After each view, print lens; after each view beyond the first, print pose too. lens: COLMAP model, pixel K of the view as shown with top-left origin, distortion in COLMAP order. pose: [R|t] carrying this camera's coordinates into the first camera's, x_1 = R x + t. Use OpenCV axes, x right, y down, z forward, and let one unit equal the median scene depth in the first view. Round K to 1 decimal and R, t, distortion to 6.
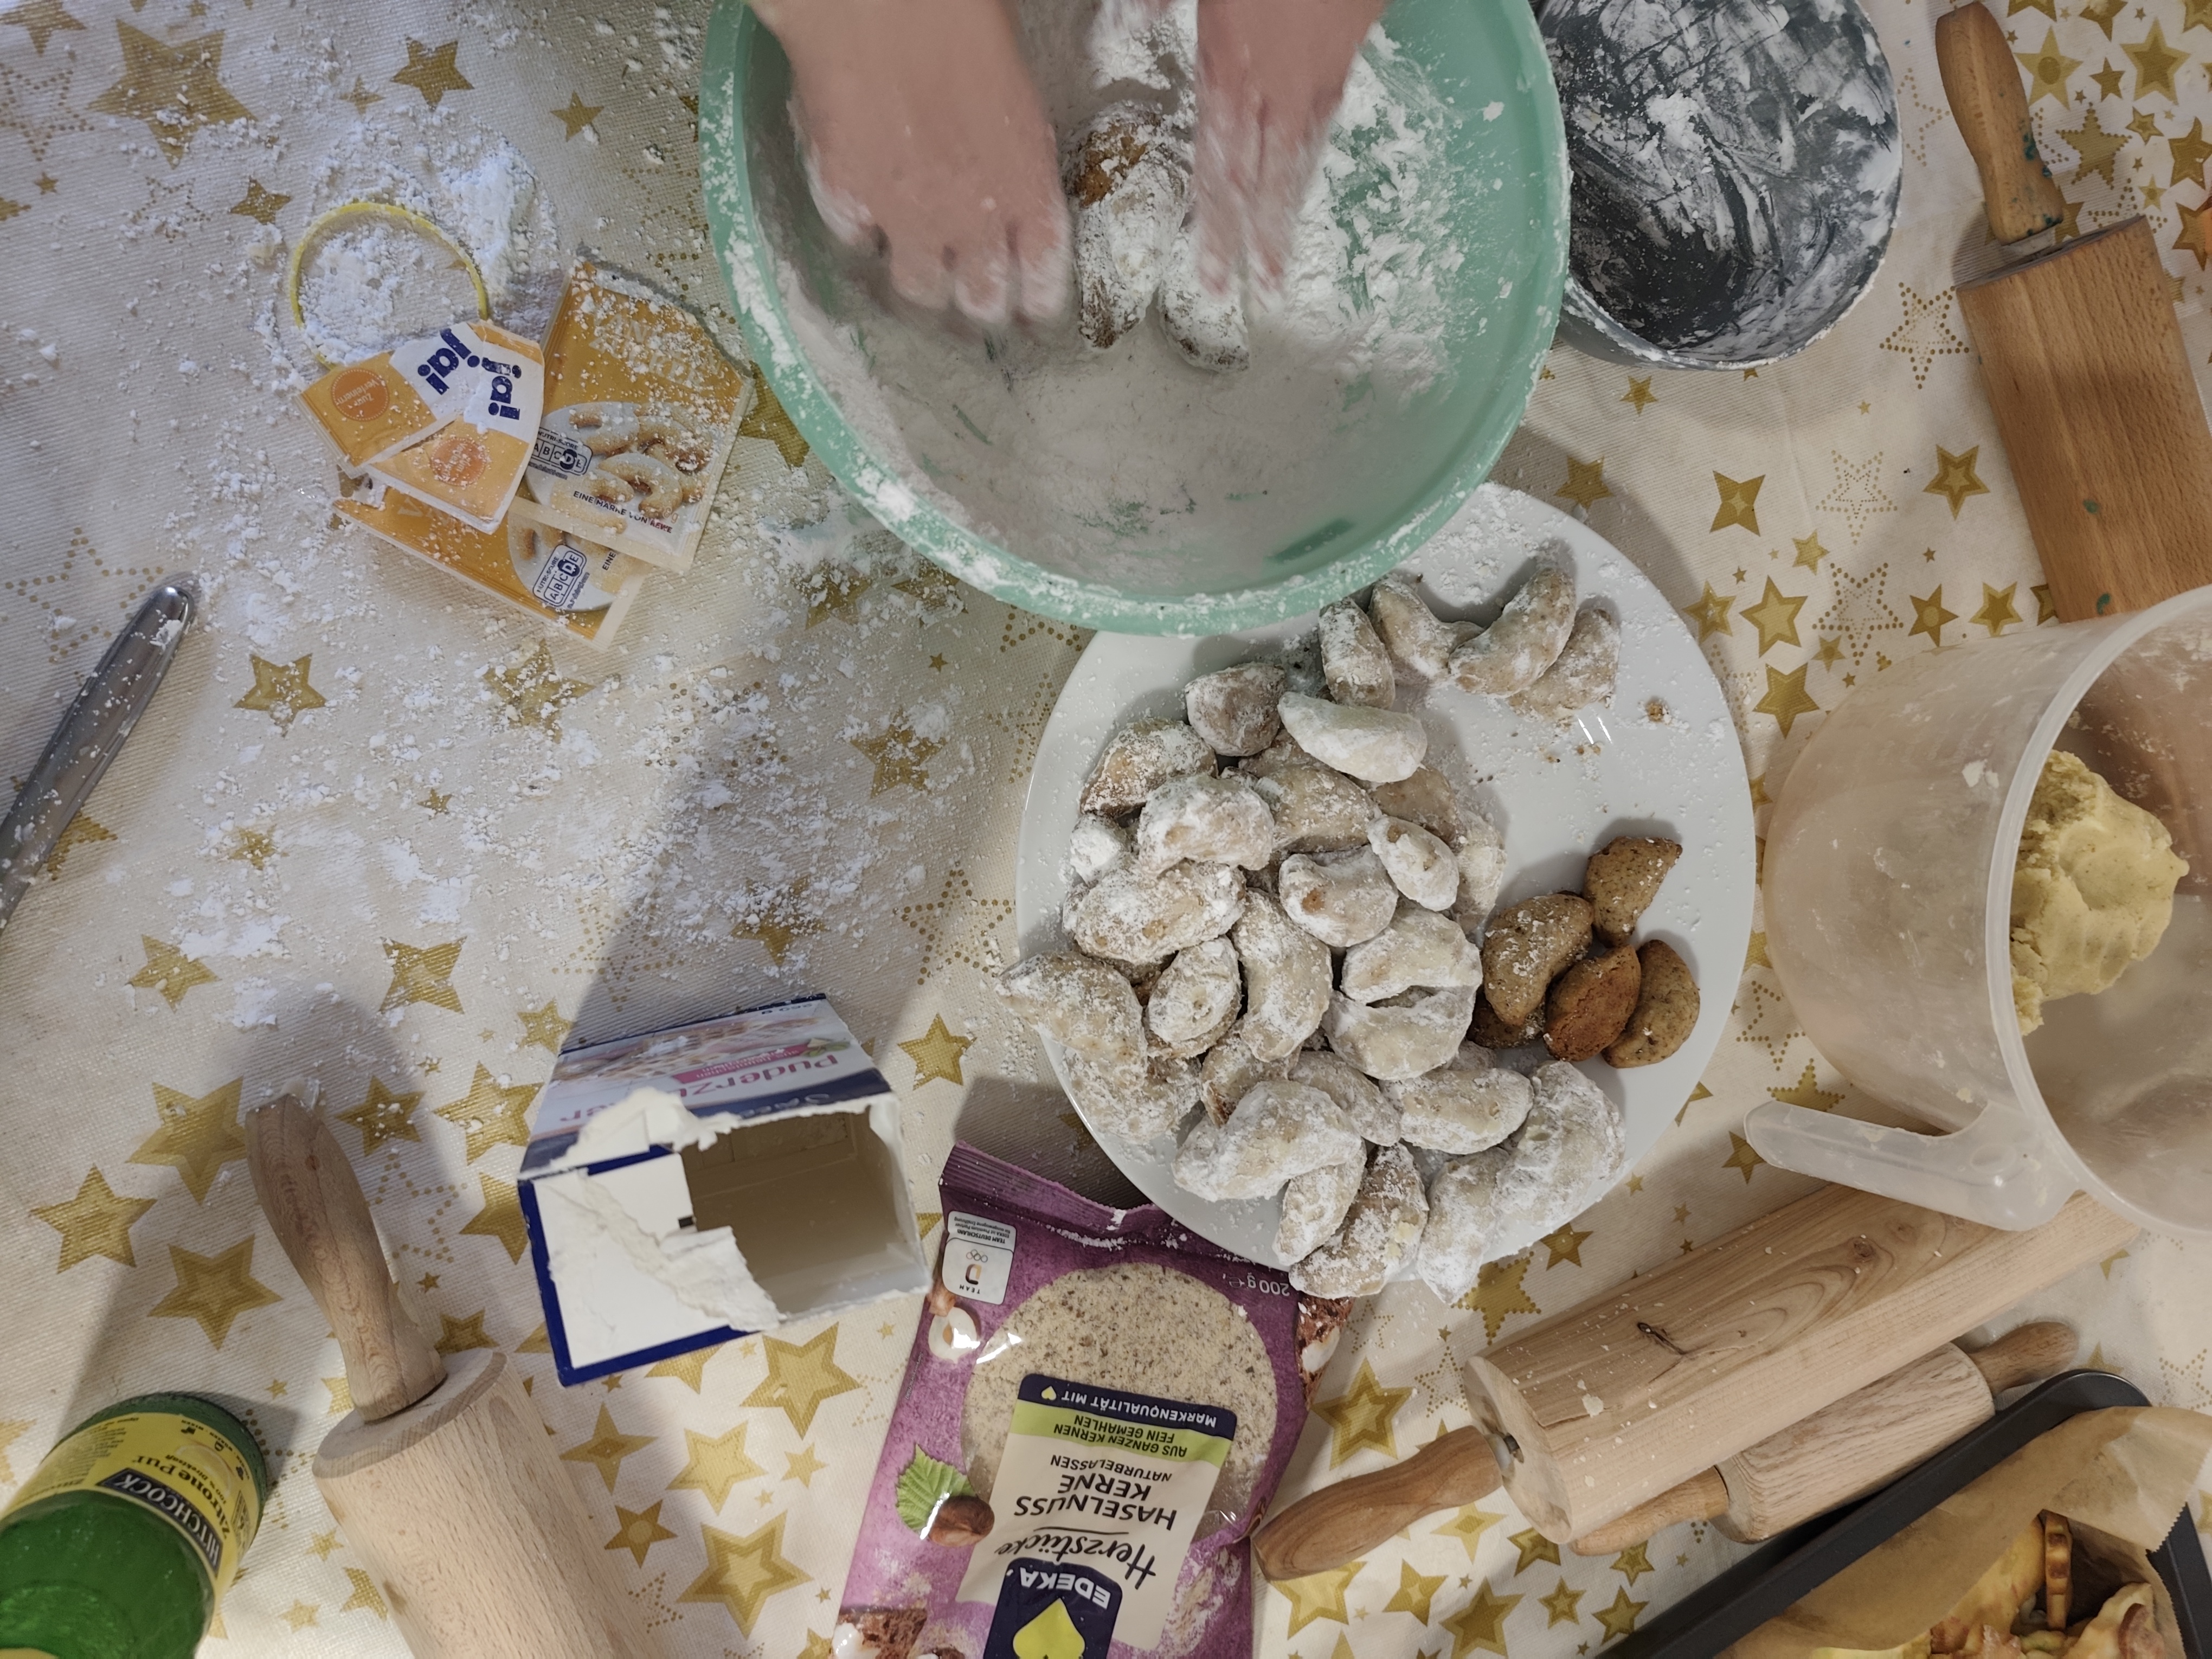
lens RADIAL K [[1507.7, 0, 1106.8], [0, 1507.7, 823.6], [0, 0, 1]] dist [0.019320, -0.023224]
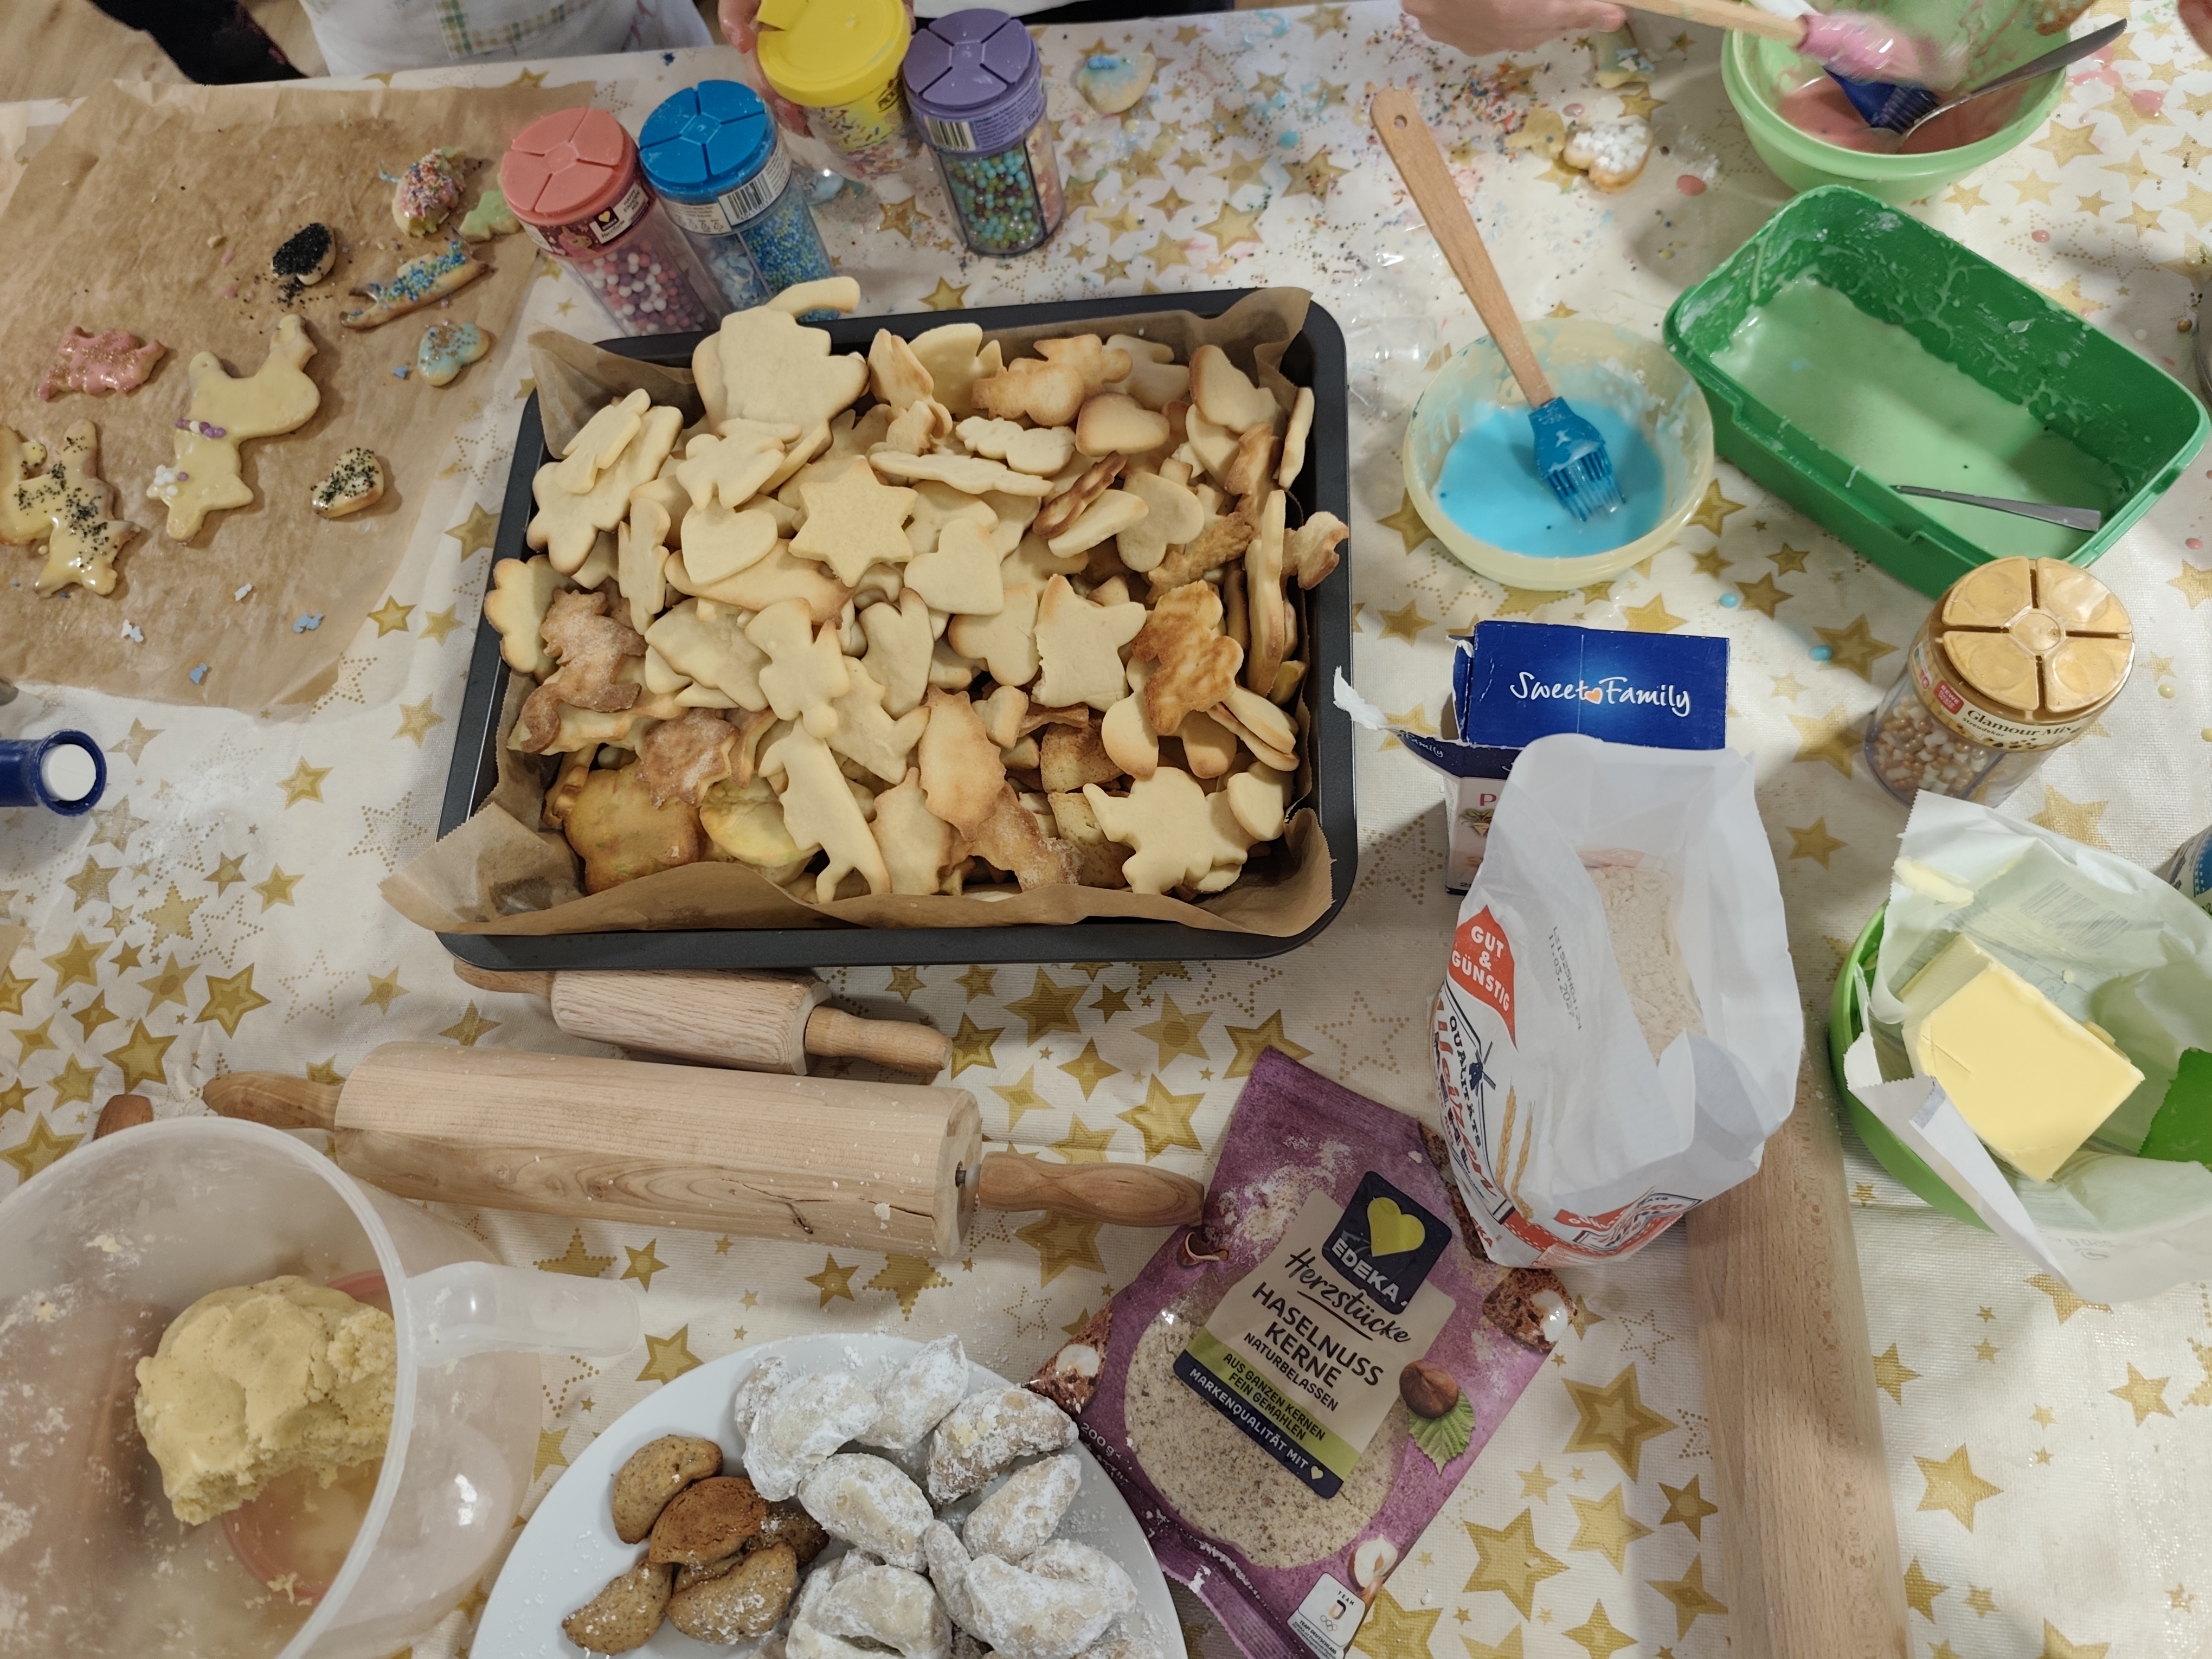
lens RADIAL K [[1507.7, 0, 1106.4], [0, 1507.7, 829.5], [0, 0, 1]] dist [0.019320, -0.023224]
pose [[-0.906059, -0.422117, 0.029554, 0.262938], [0.416582, -0.877557, 0.237388, 0.447422], [-0.074270, 0.227399, 0.970965, -0.188631]]
